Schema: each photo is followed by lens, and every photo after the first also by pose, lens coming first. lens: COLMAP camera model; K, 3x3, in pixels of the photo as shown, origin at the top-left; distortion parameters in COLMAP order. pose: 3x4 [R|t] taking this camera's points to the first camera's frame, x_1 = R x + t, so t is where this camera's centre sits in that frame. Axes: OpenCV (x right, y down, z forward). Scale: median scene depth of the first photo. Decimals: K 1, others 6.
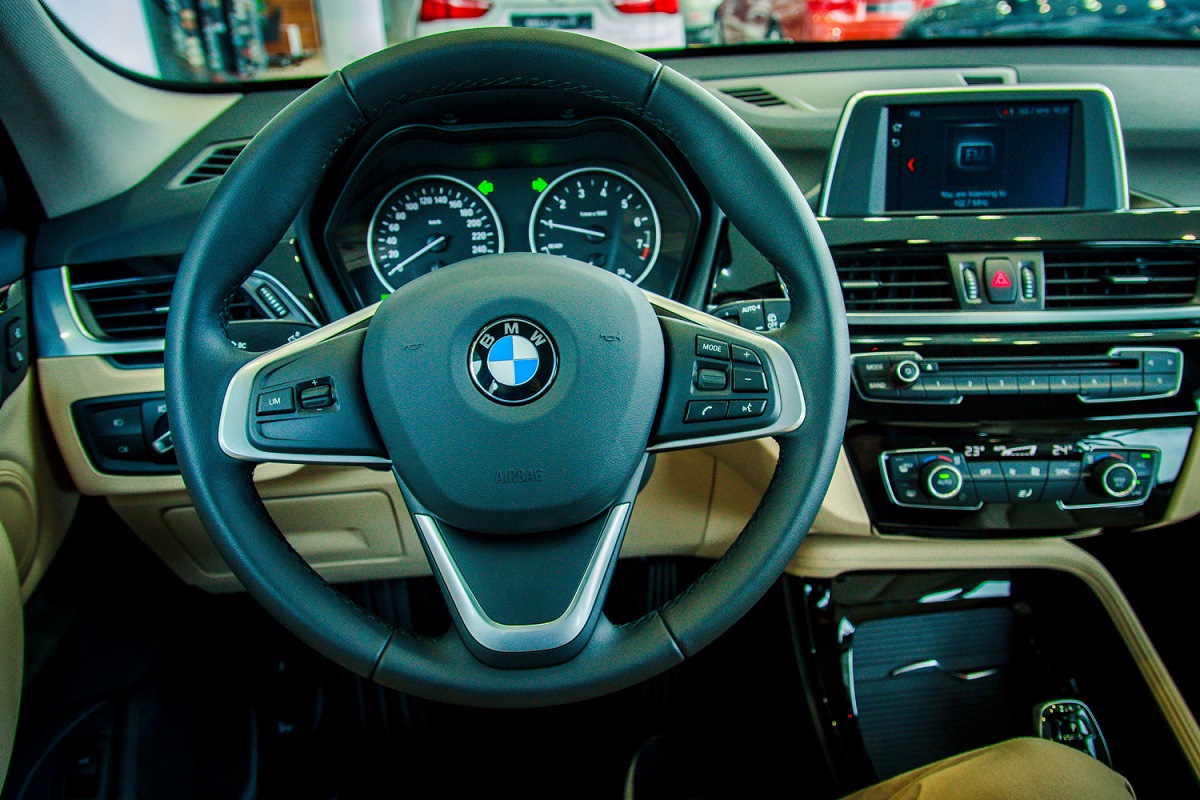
lens RADIAL K [[920.7, 0, 609.3], [0, 920.7, 400.0], [0, 0, 1]] dist [0.015963, -0.003001]
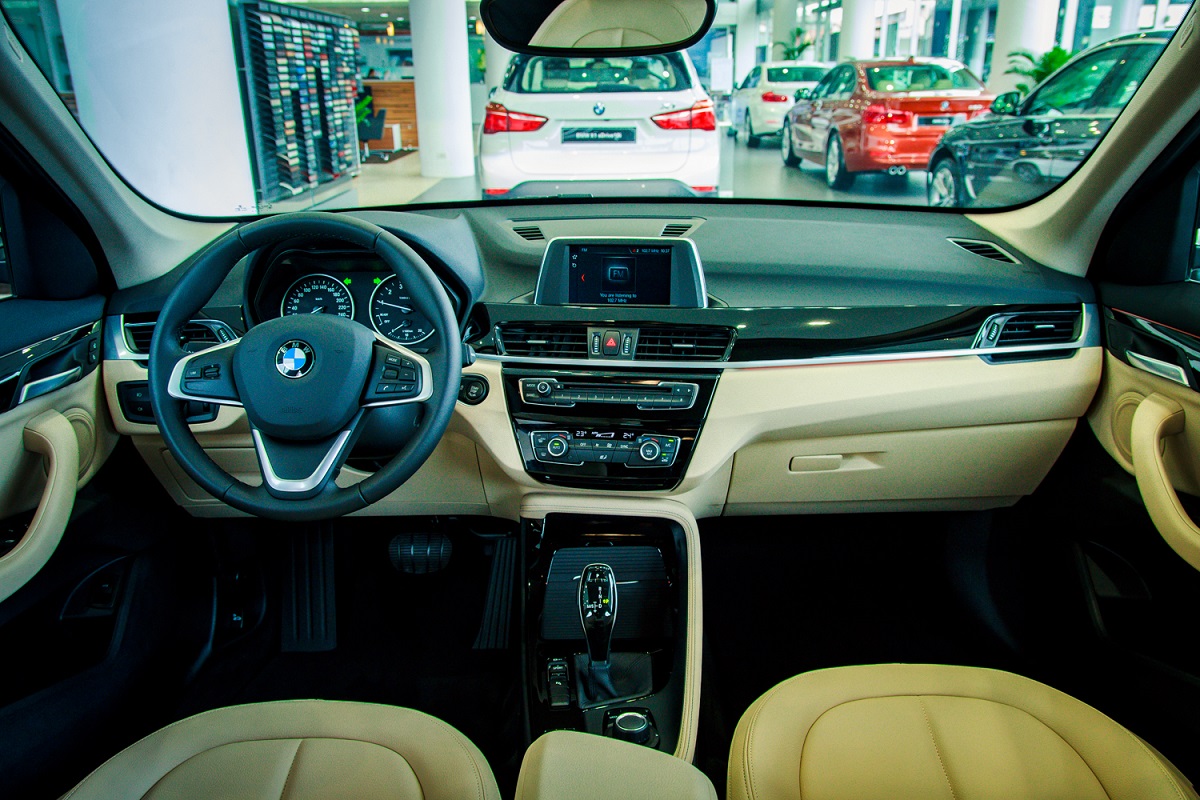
lens RADIAL K [[920.7, 0, 592.0], [0, 920.7, 397.7], [0, 0, 1]] dist [0.015963, -0.003001]
pose [[0.993341, 0.049521, -0.104023, 0.580460], [-0.059466, 0.993720, -0.094783, 0.150118], [0.098676, 0.100338, 0.990048, -0.776033]]
